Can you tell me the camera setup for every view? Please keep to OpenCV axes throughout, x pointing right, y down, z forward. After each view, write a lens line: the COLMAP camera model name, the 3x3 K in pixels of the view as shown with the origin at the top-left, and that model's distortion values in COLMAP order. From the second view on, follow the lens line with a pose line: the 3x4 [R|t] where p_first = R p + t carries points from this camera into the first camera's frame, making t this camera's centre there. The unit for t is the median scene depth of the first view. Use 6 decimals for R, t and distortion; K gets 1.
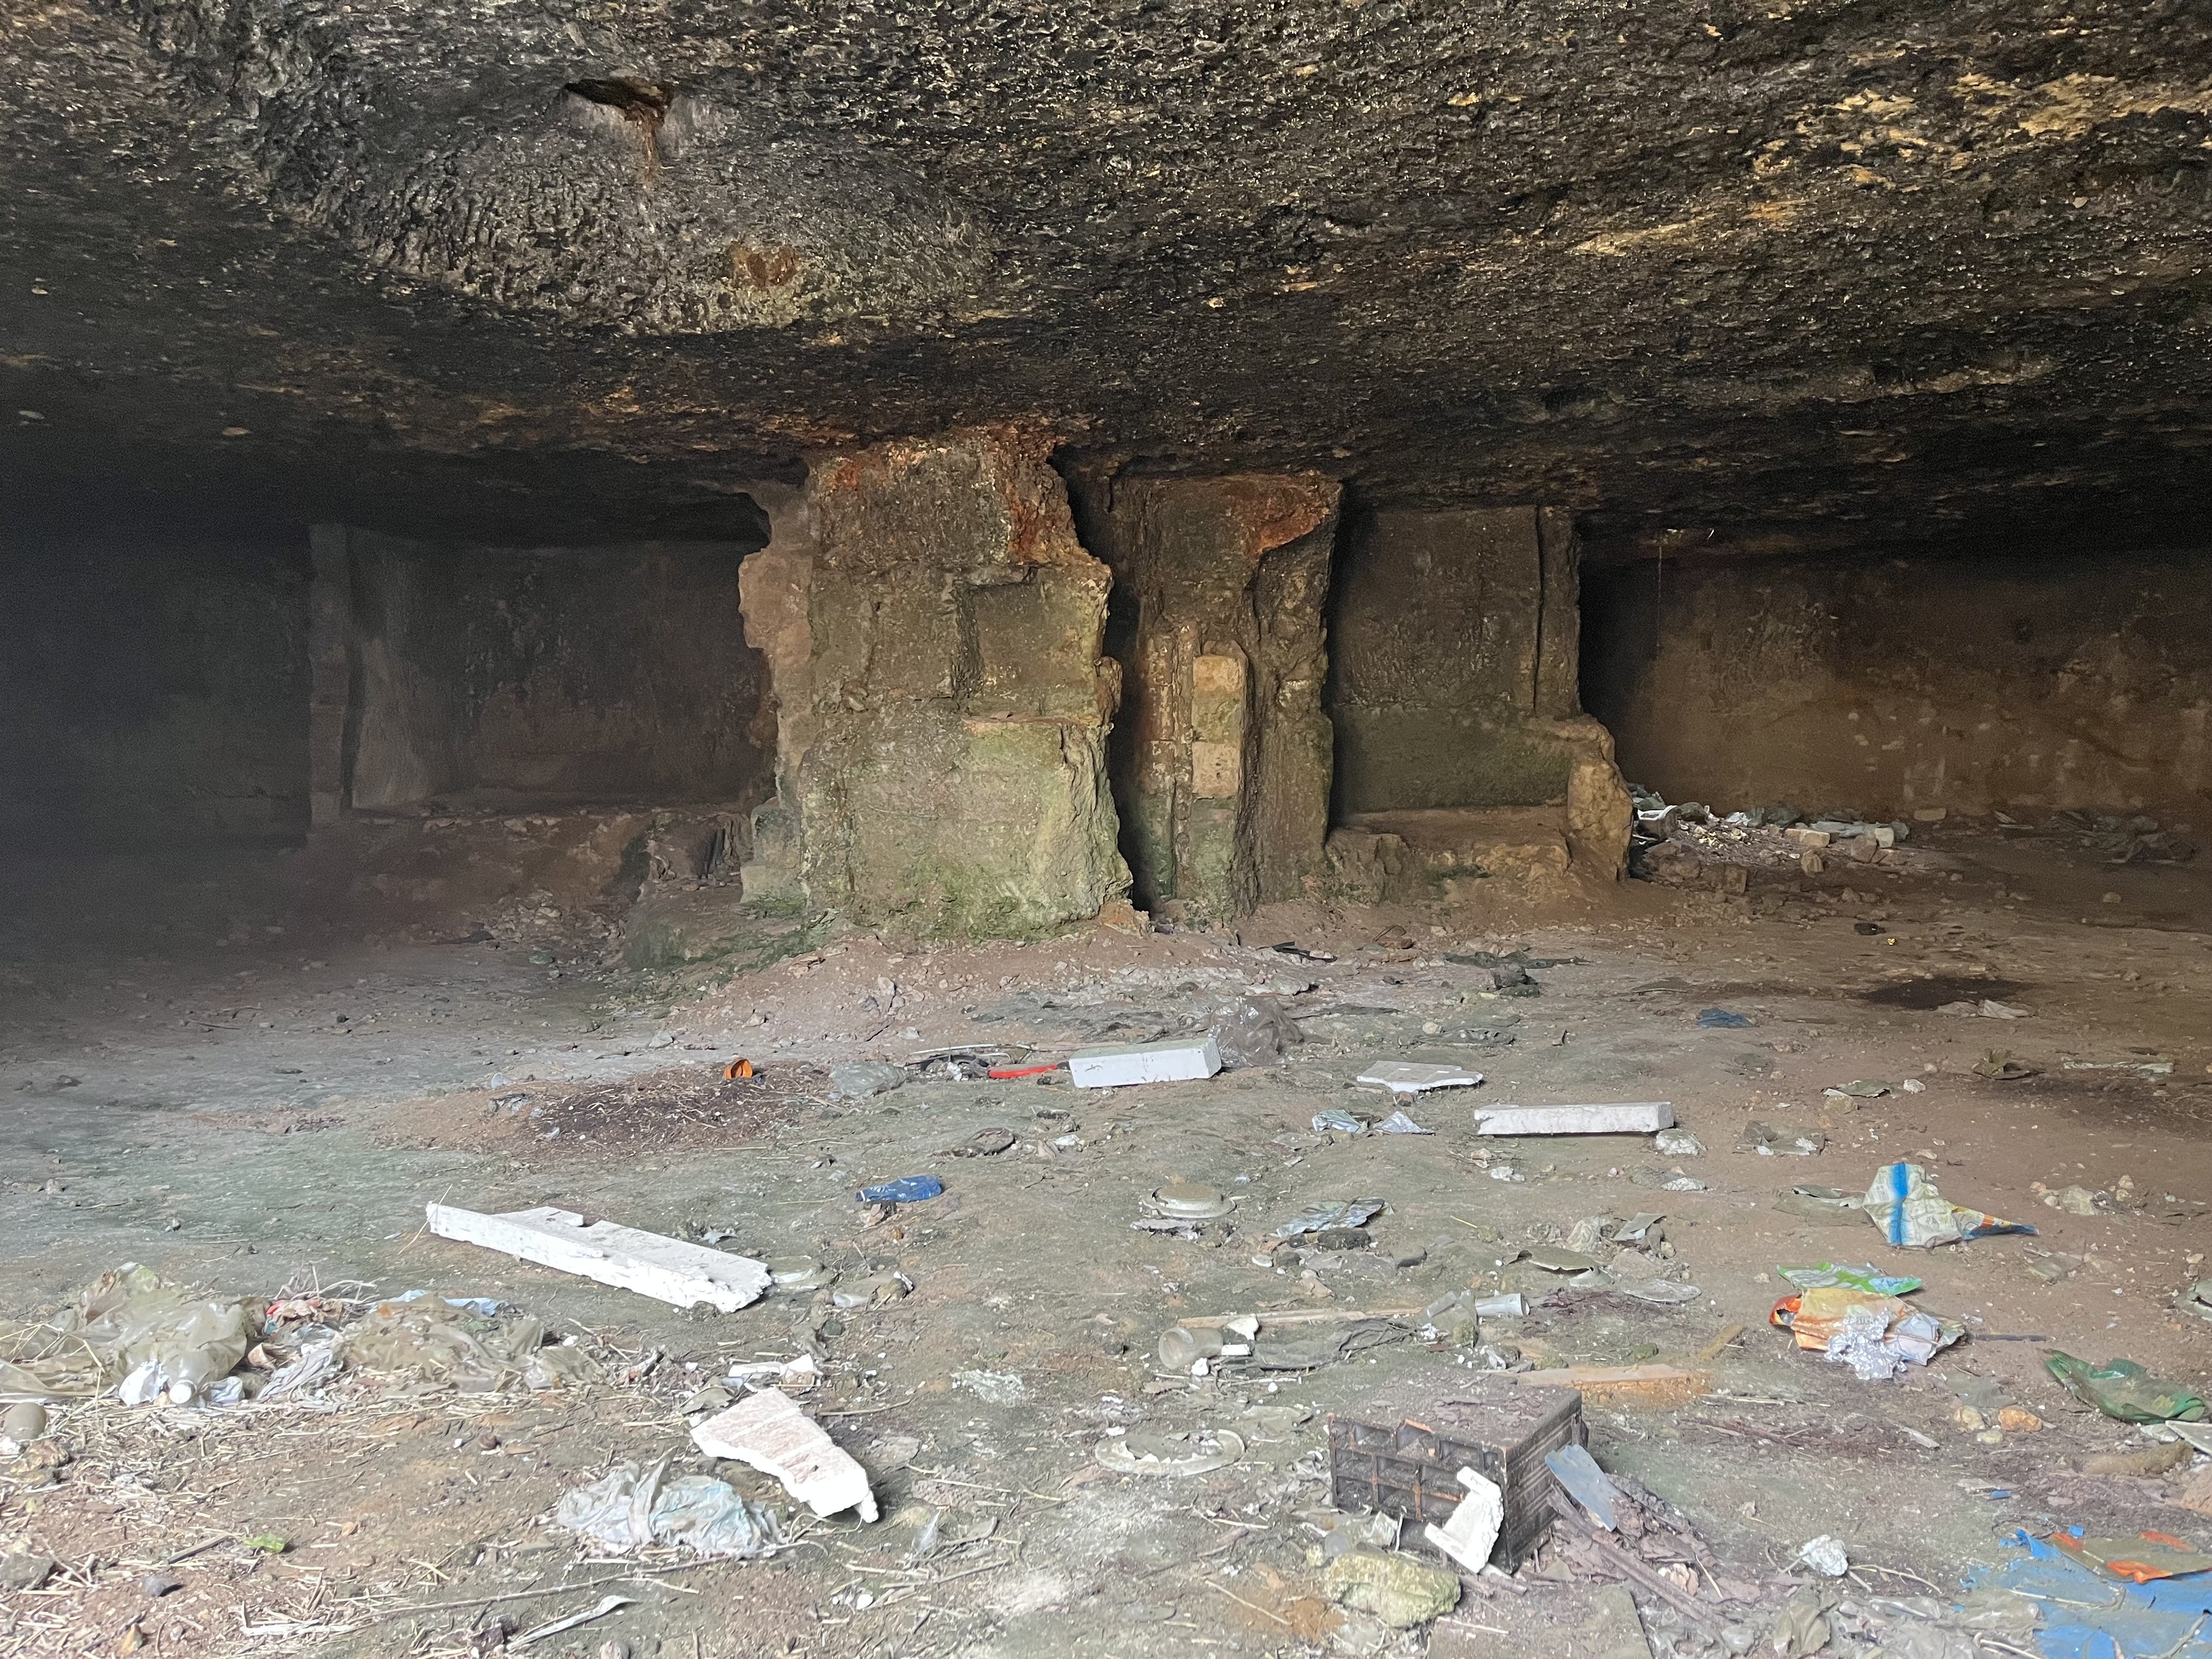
lens RADIAL K [[1675.1, 0, 1098.3], [0, 1675.1, 846.8], [0, 0, 1]] dist [0.083247, -0.104217]
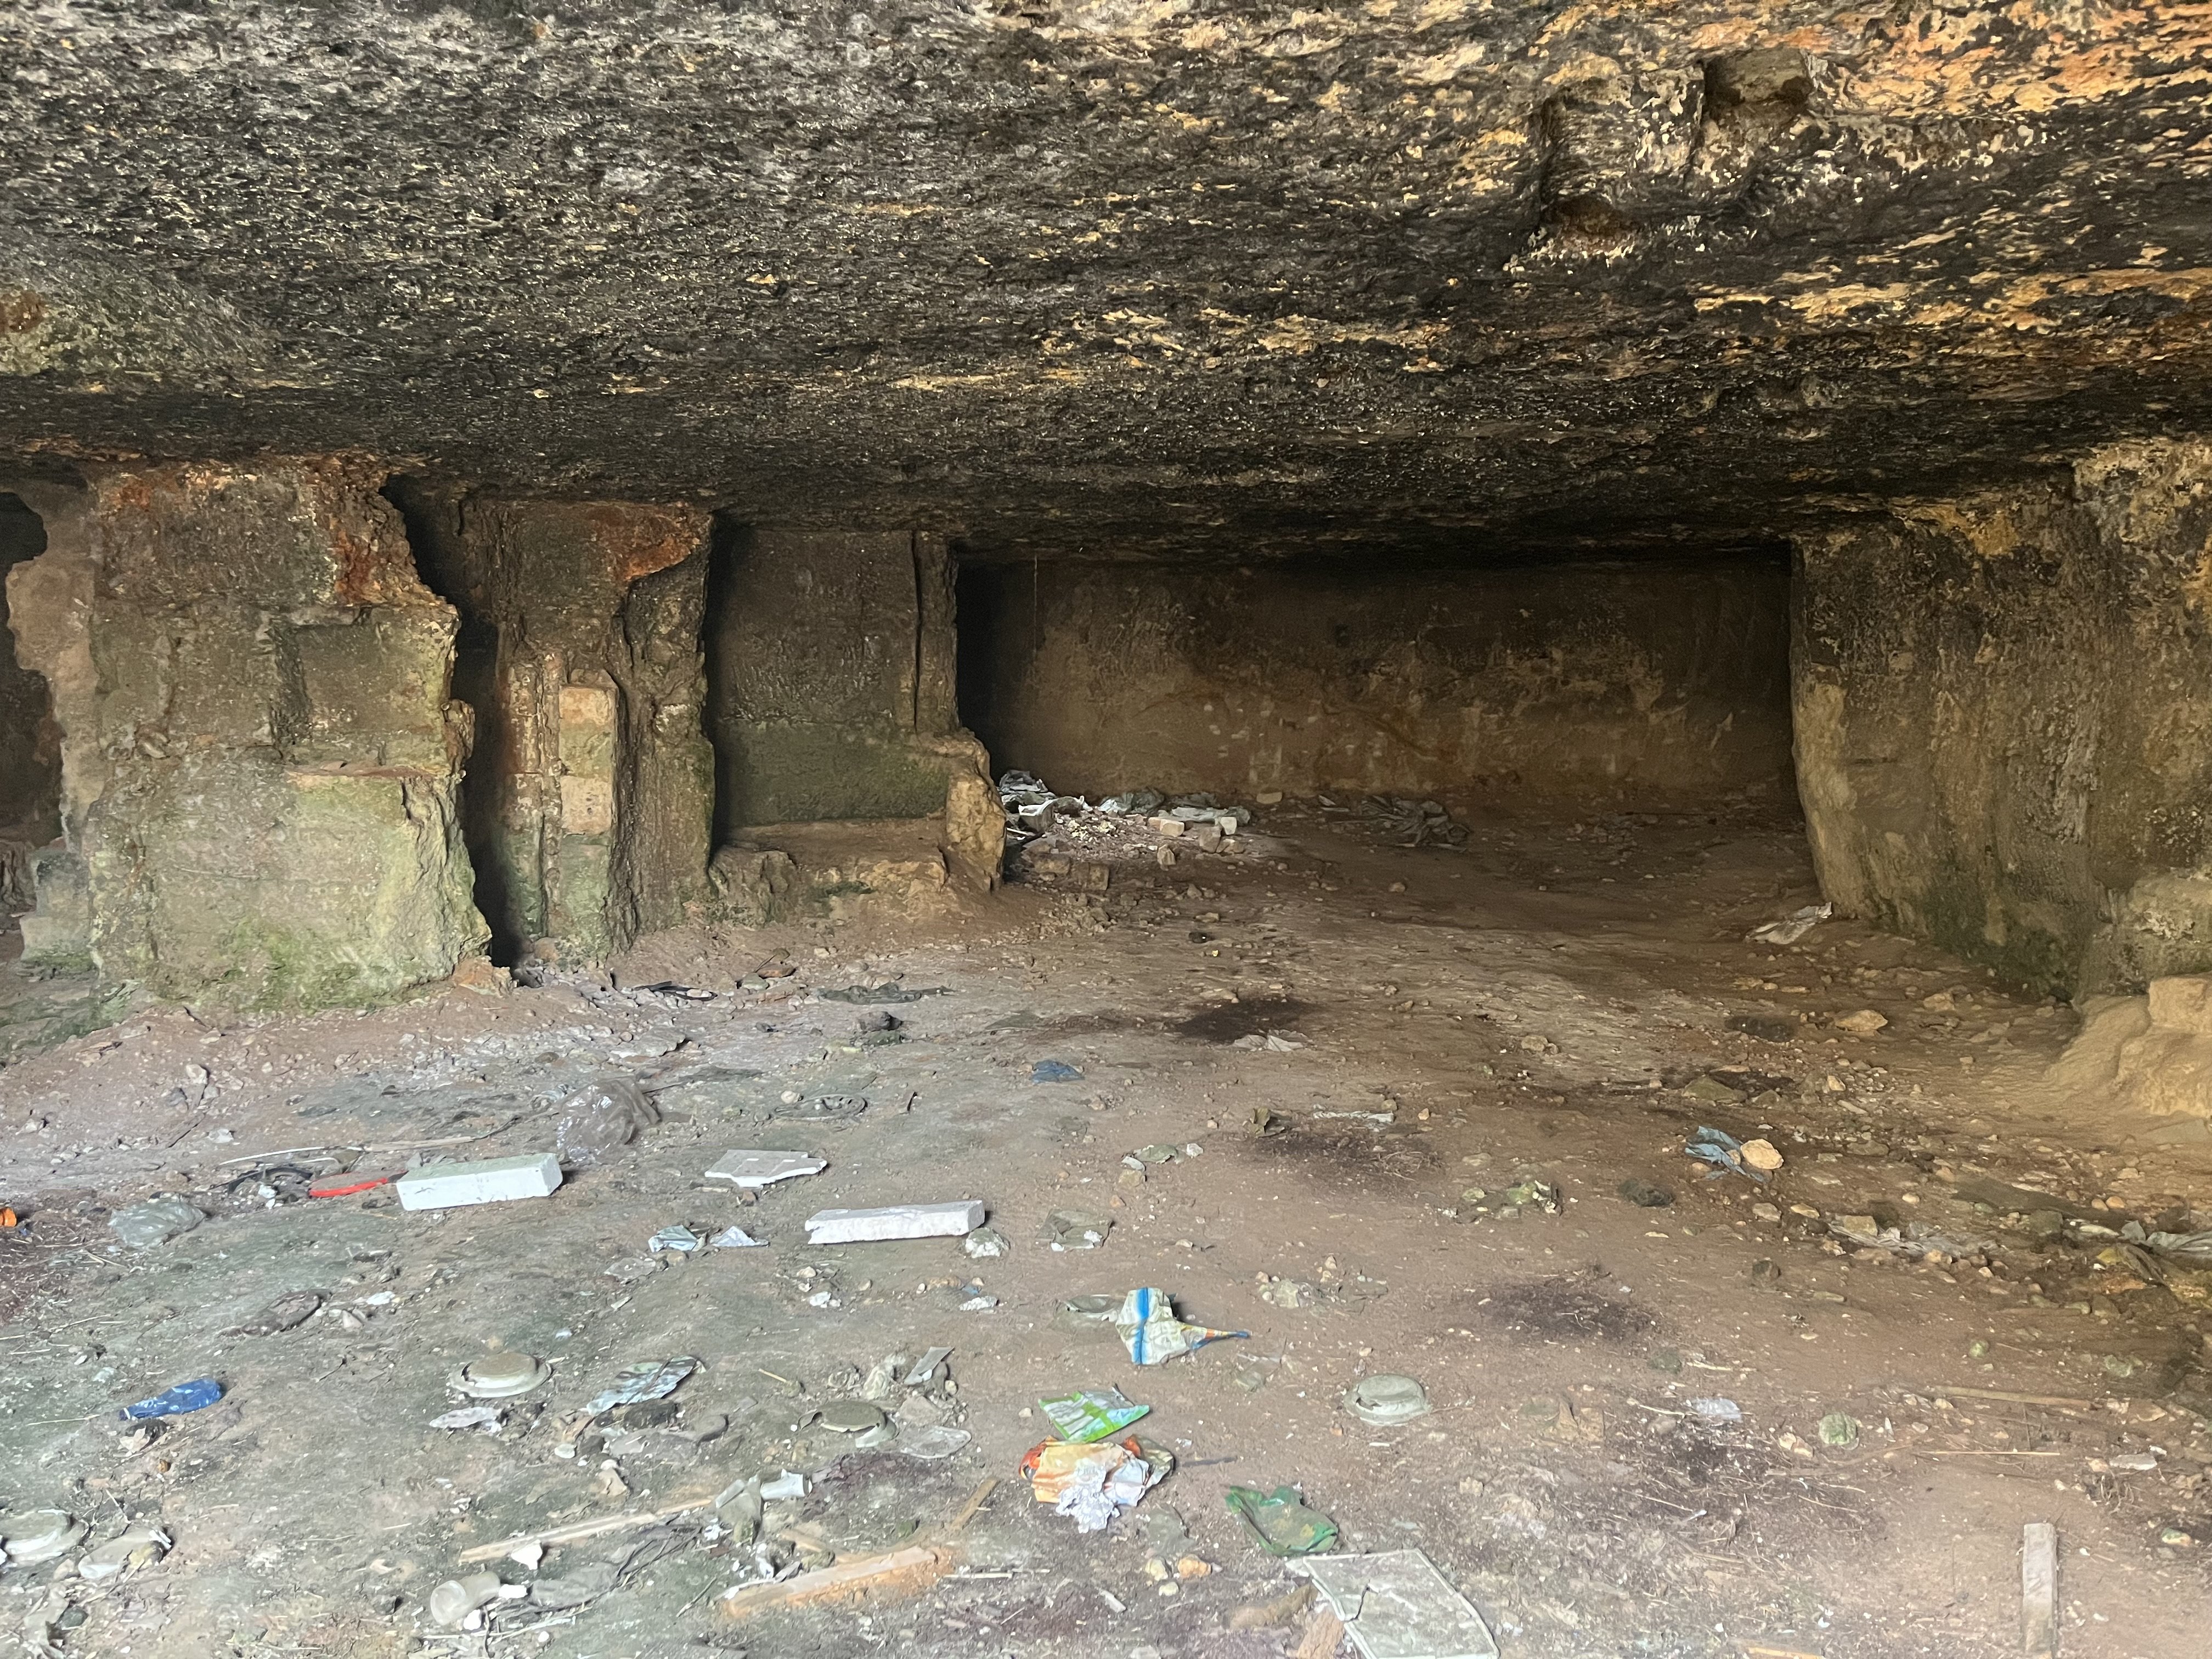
lens RADIAL K [[1675.1, 0, 1105.7], [0, 1675.1, 838.9], [0, 0, 1]] dist [0.083247, -0.104217]
pose [[0.944501, -0.022362, 0.327745, 0.039863], [0.006144, 0.998708, 0.050436, -0.088219], [-0.328450, -0.045623, 0.943419, -0.028398]]
